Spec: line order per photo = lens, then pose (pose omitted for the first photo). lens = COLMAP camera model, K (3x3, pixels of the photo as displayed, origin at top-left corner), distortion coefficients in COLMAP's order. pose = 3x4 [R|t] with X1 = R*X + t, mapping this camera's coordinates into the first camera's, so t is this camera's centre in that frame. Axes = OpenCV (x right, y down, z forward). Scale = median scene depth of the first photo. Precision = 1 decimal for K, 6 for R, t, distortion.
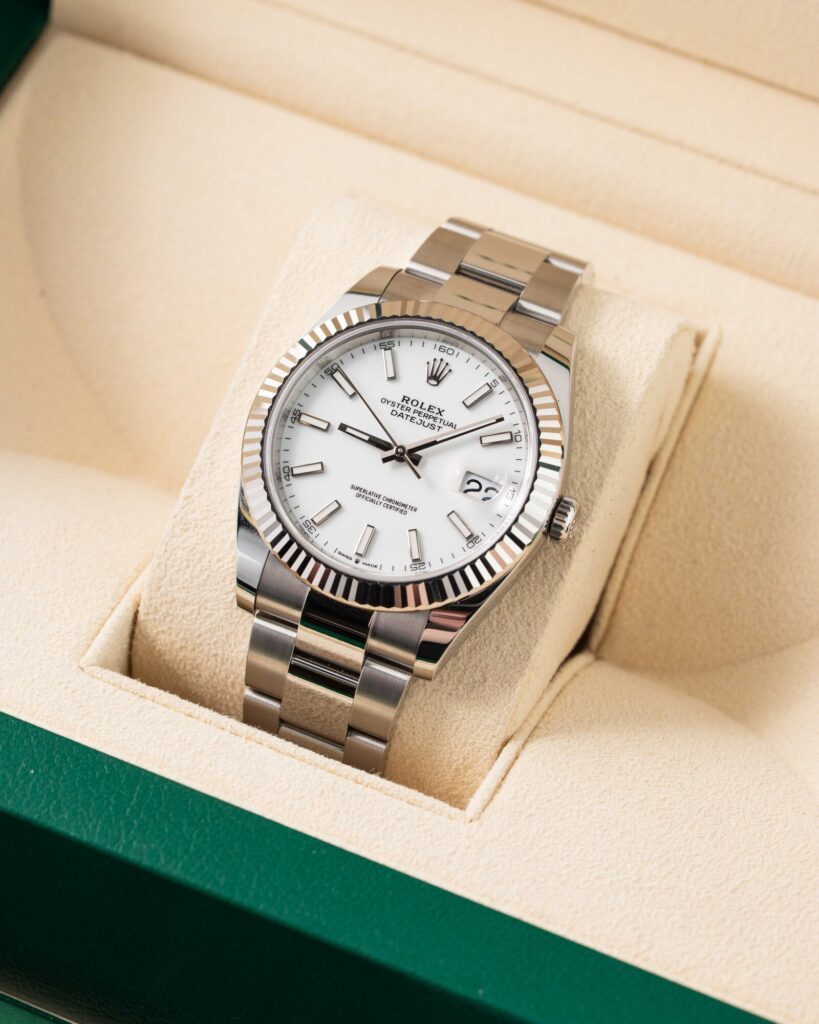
lens RADIAL K [[4160.0, 0, 409.5], [0, 4160.0, 512.0], [0, 0, 1]] dist [0.070688, -1.530074]
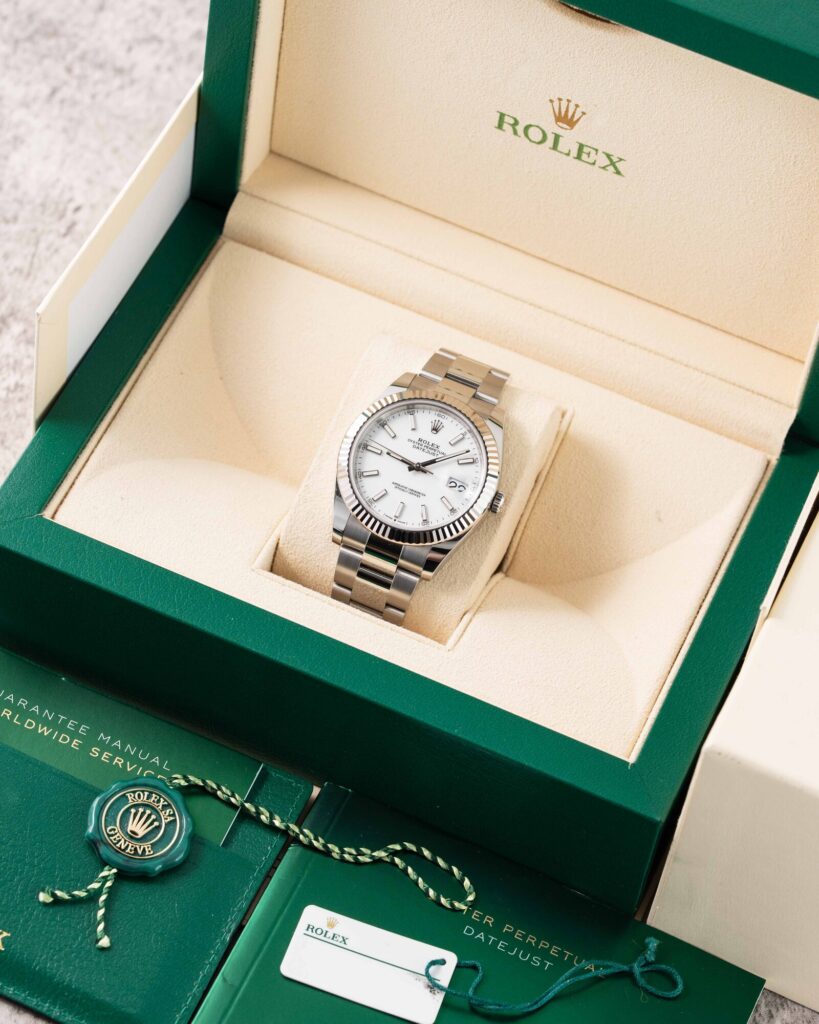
lens RADIAL K [[3435.0, 0, 409.5], [0, 3435.0, 512.0], [0, 0, 1]] dist [-0.016446, 0.051576]
pose [[0.997651, 0.032707, 0.060186, -0.103453], [-0.032322, 0.999450, -0.007359, 0.019575], [-0.060394, 0.005396, 0.998160, -0.638296]]
